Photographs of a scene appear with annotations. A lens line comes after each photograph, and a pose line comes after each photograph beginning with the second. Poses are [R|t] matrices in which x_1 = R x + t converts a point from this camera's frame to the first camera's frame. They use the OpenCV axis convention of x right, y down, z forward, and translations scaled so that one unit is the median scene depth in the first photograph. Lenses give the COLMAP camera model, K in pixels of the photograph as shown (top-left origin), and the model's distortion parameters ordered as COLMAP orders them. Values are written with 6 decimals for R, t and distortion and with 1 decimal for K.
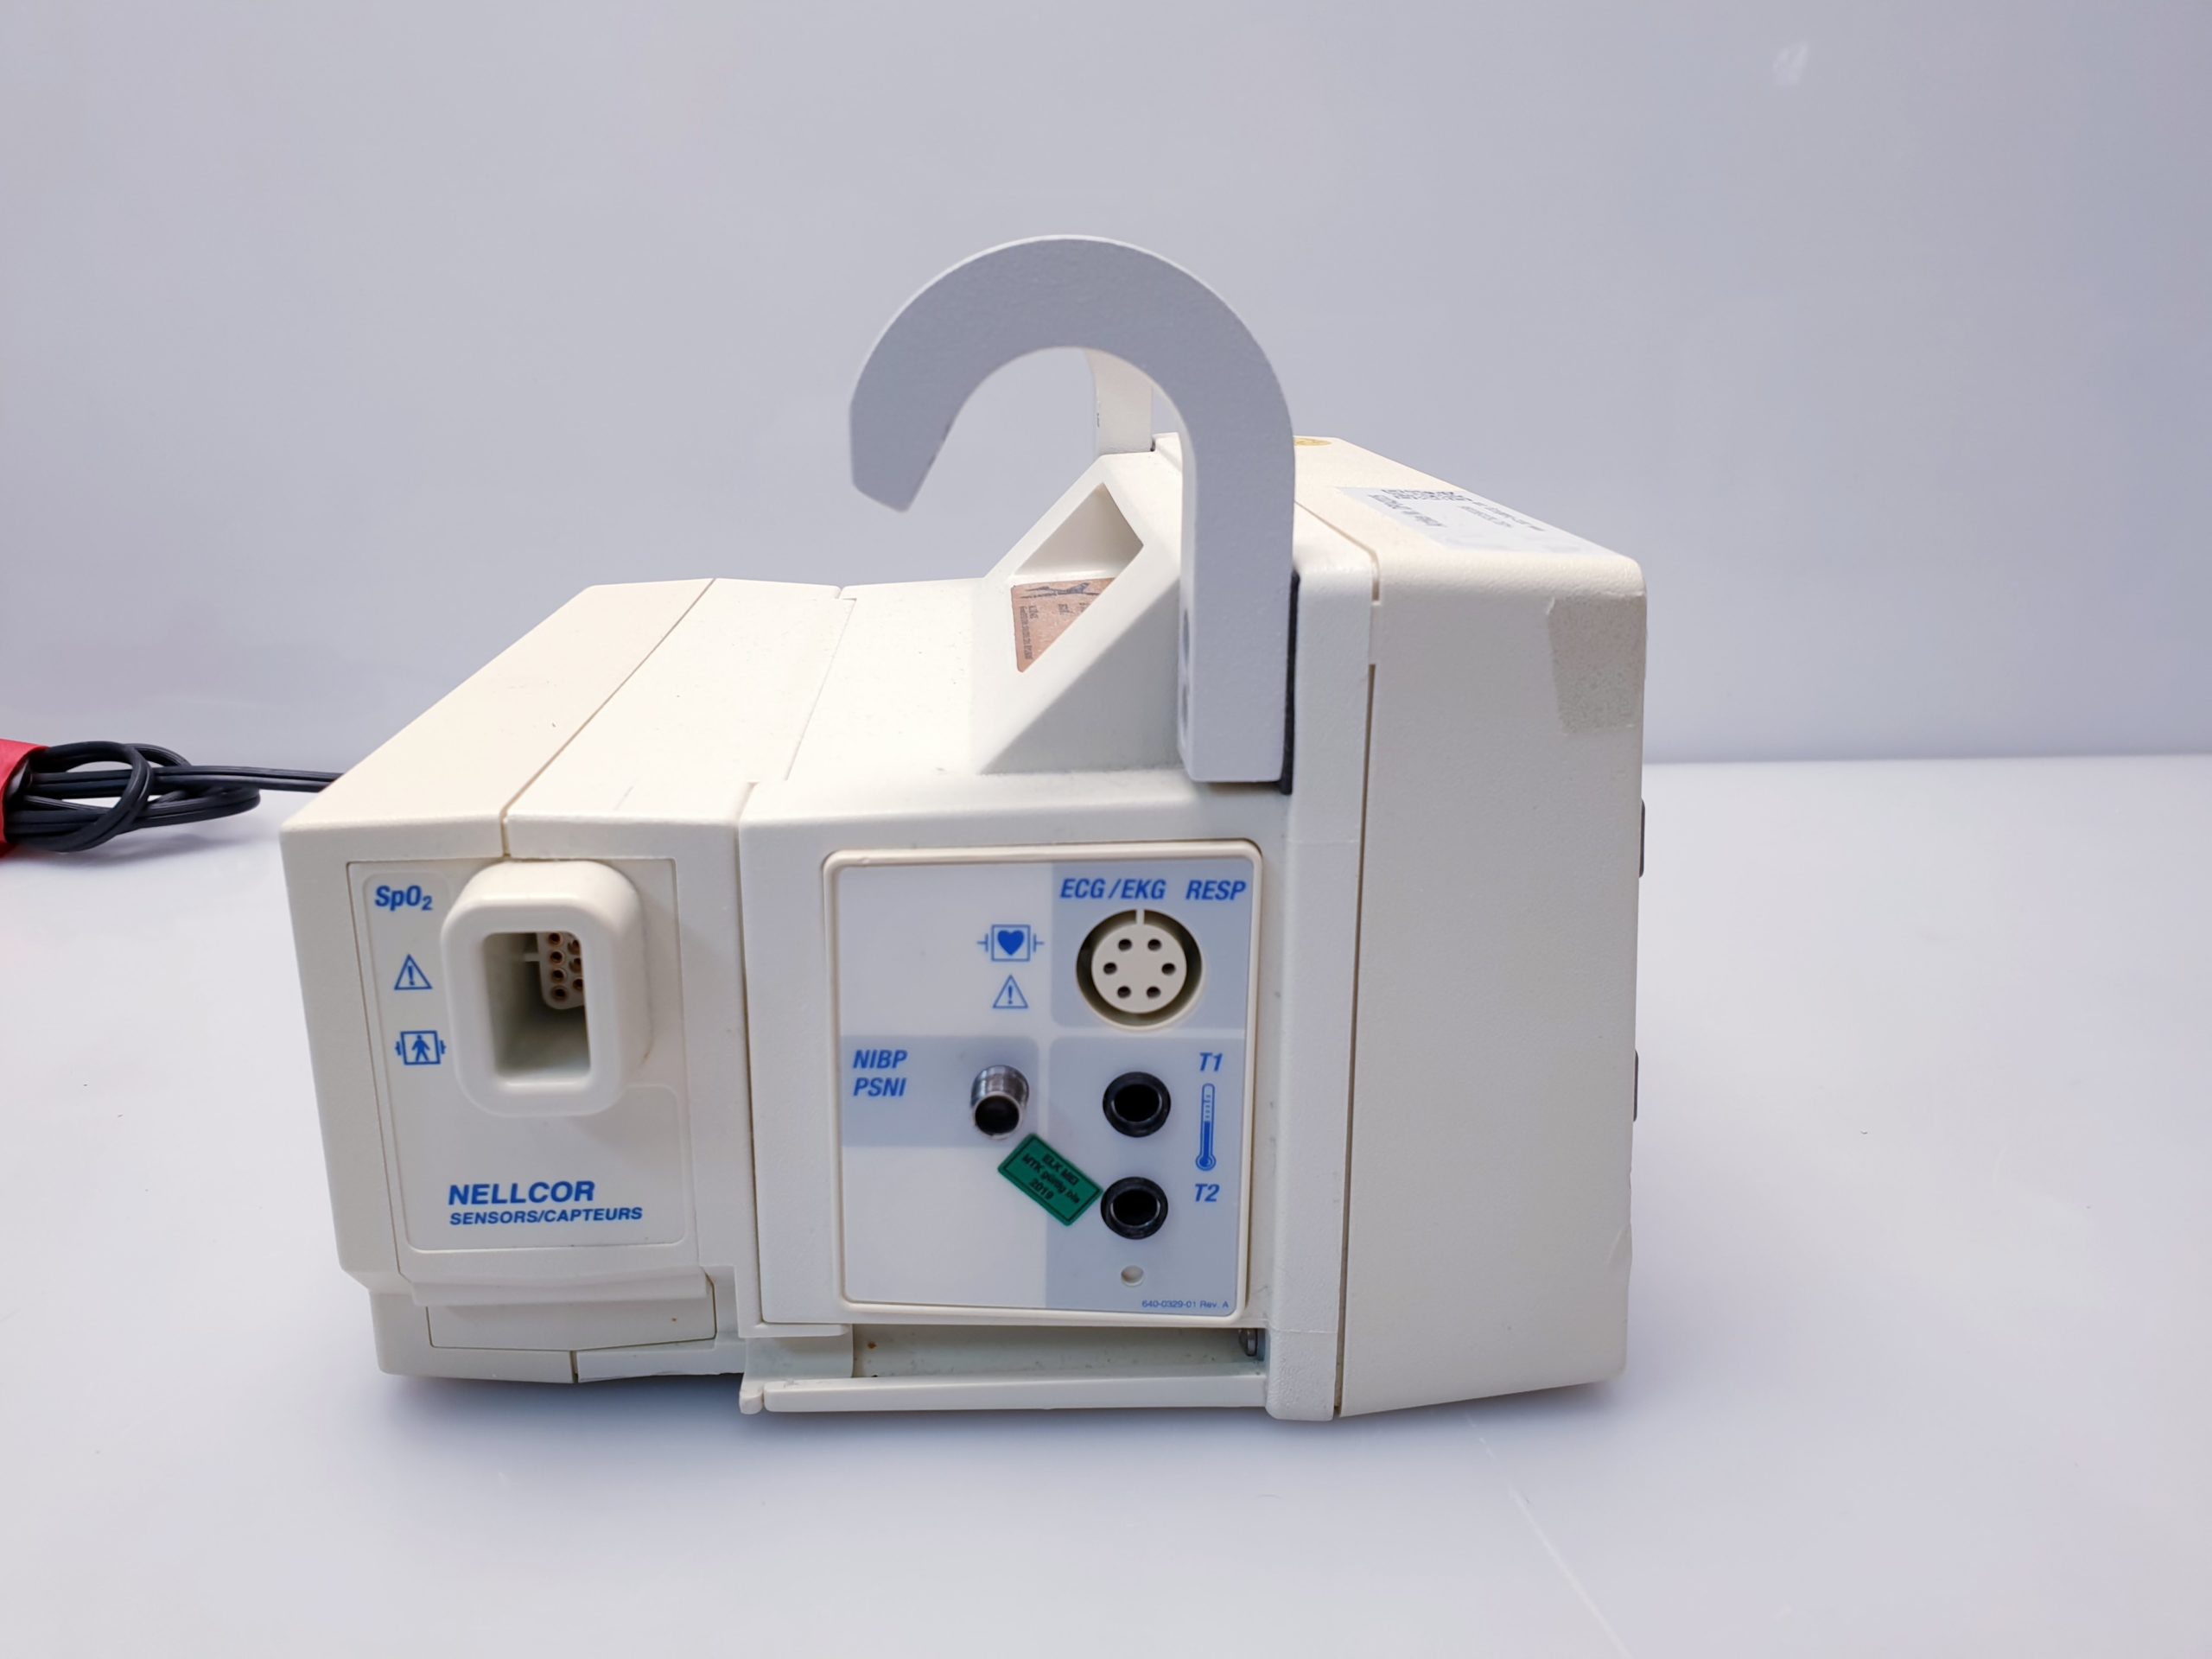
lens RADIAL K [[1692.1, 0, 1095.6], [0, 1692.1, 793.9], [0, 0, 1]] dist [0.096080, -0.253188]
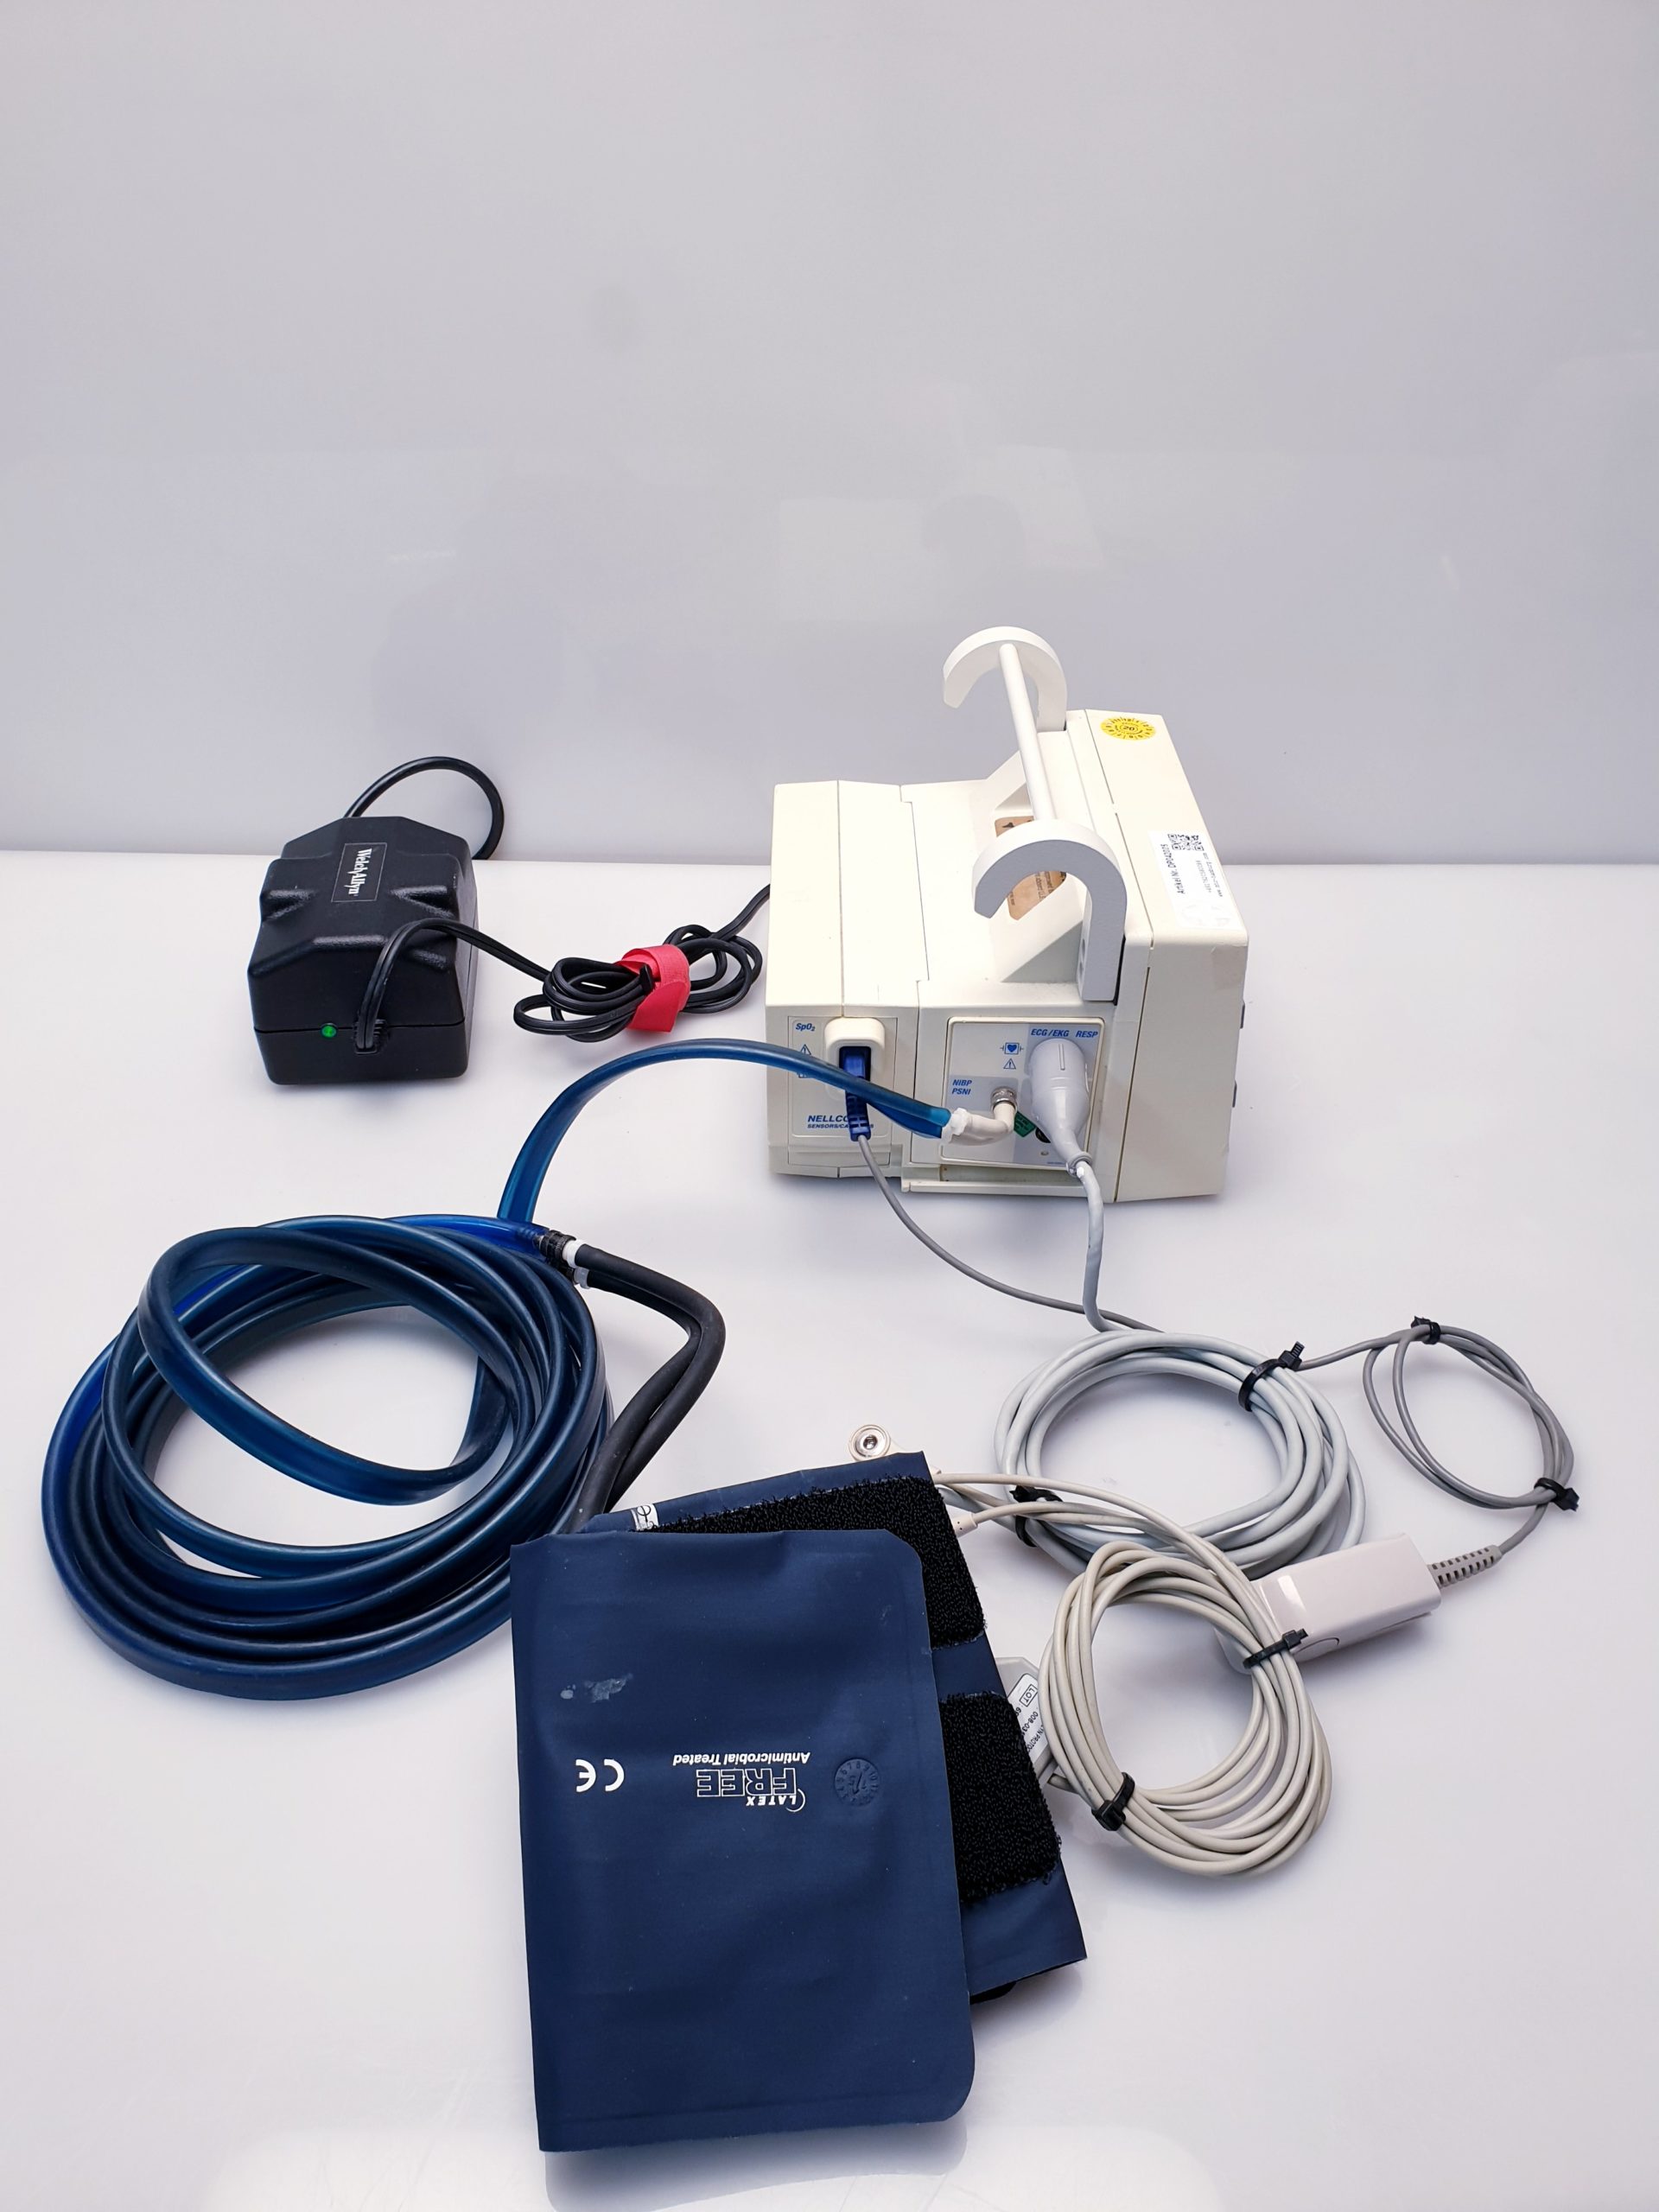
lens RADIAL K [[1692.1, 0, 829.5], [0, 1692.1, 1106.0], [0, 0, 1]] dist [0.096080, -0.253188]
pose [[0.998192, 0.044871, -0.039991, -0.236882], [-0.028008, 0.935936, 0.351054, -0.807189], [0.053181, -0.349299, 0.935501, -1.701757]]
